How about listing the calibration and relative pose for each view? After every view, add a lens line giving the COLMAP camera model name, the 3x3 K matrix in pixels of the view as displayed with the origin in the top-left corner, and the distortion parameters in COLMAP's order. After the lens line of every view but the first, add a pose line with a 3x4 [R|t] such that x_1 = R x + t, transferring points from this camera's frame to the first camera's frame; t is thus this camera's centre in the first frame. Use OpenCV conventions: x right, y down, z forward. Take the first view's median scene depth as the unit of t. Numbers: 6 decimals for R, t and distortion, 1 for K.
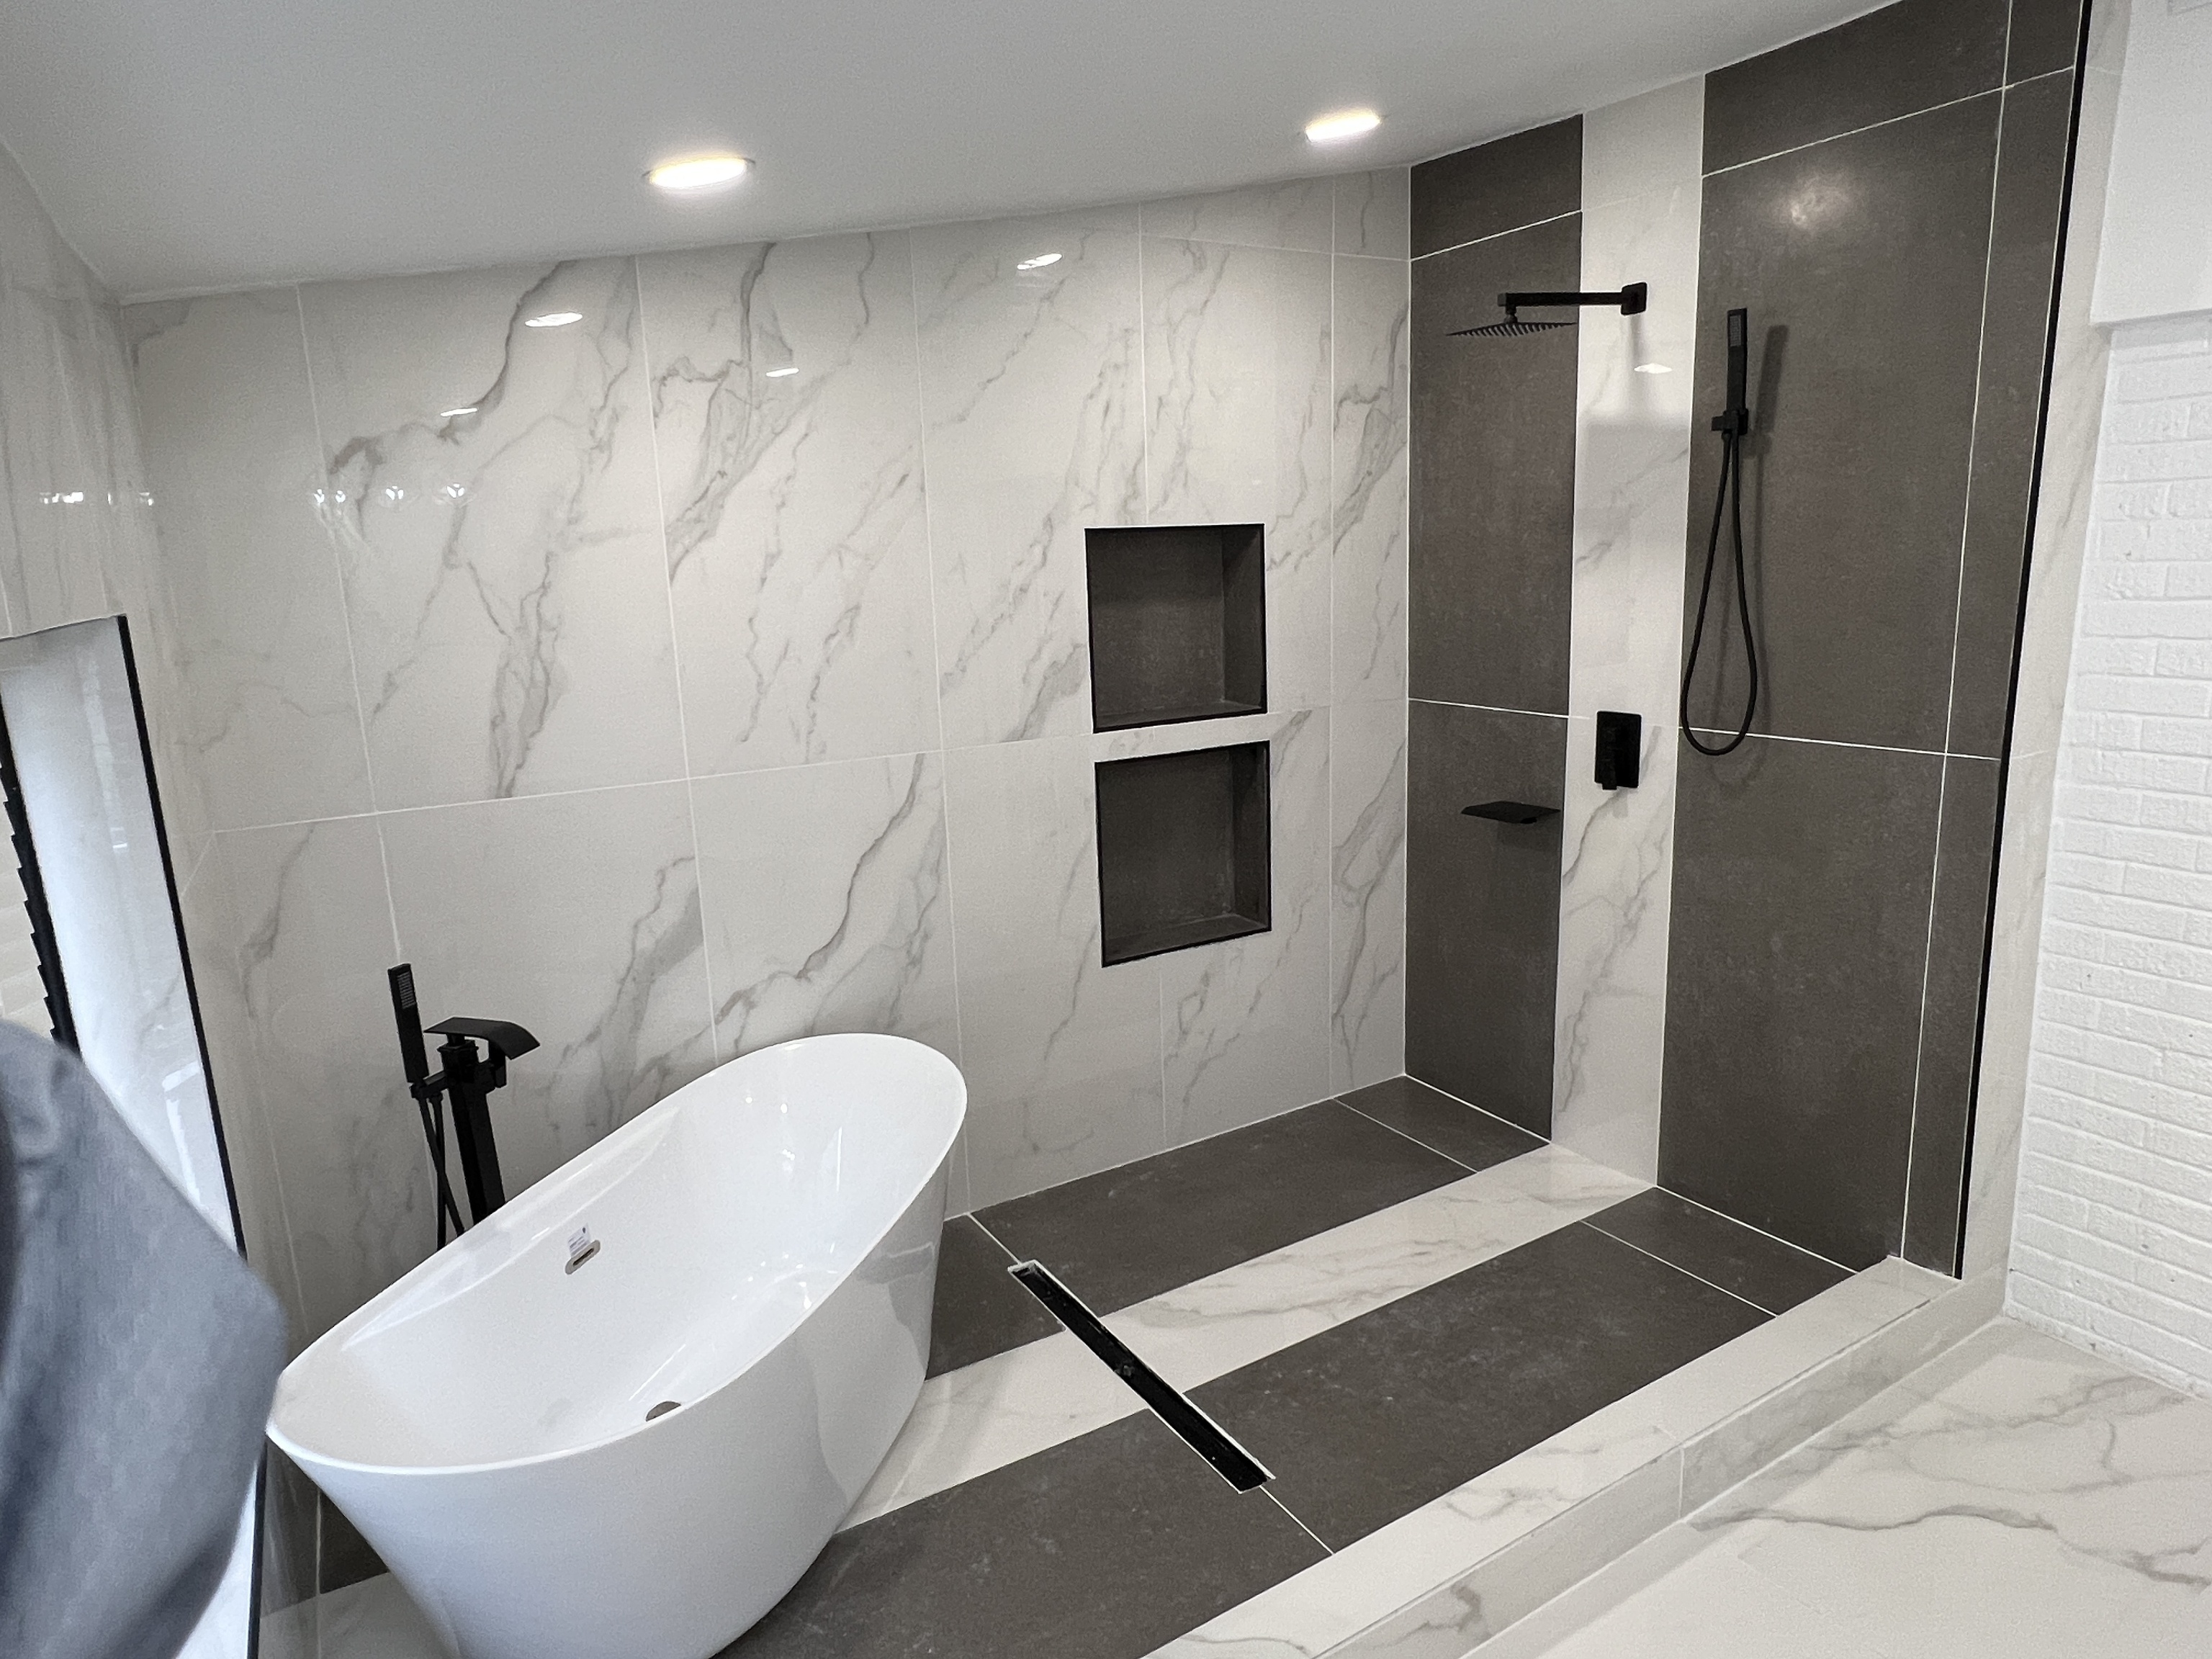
lens RADIAL K [[1319.1, 0, 1103.4], [0, 1319.1, 839.7], [0, 0, 1]] dist [0.001523, -0.002284]
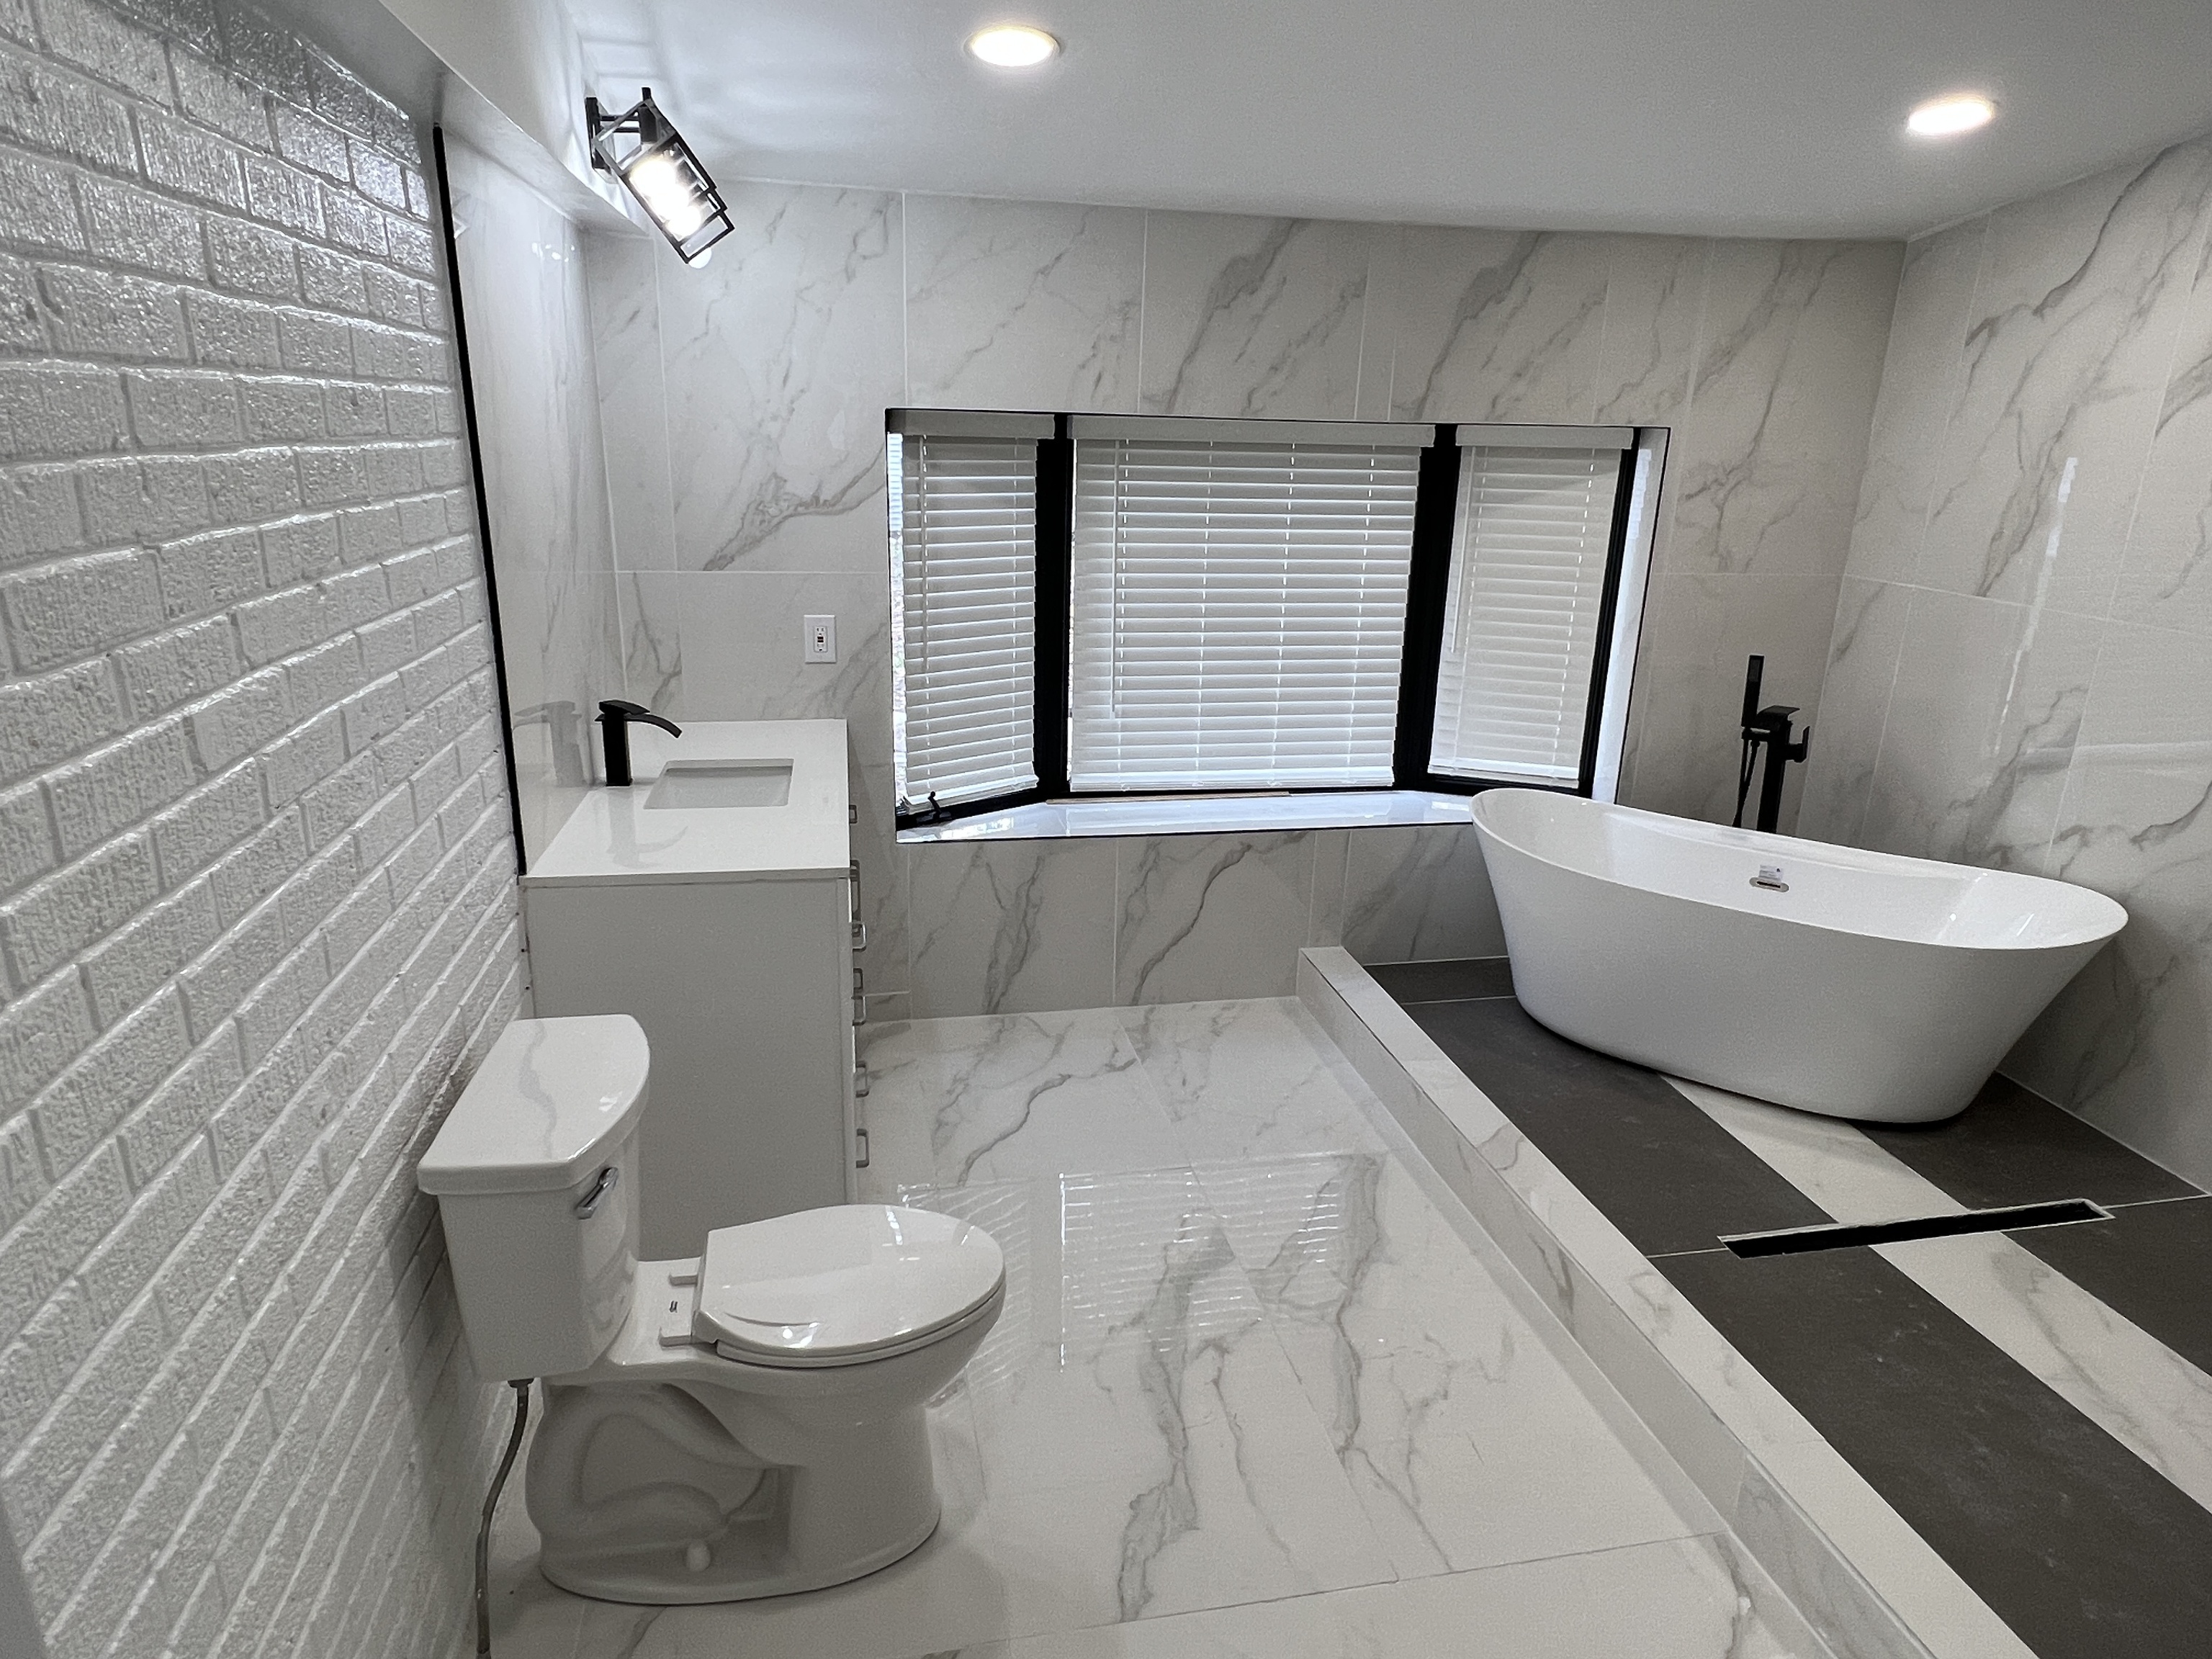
lens RADIAL K [[1319.1, 0, 1099.4], [0, 1319.1, 829.0], [0, 0, 1]] dist [0.001523, -0.002284]
pose [[-0.329918, 0.316277, -0.889451, 1.075930], [-0.206228, 0.895300, 0.394852, -0.162424], [0.921208, 0.313698, -0.230150, 0.571161]]
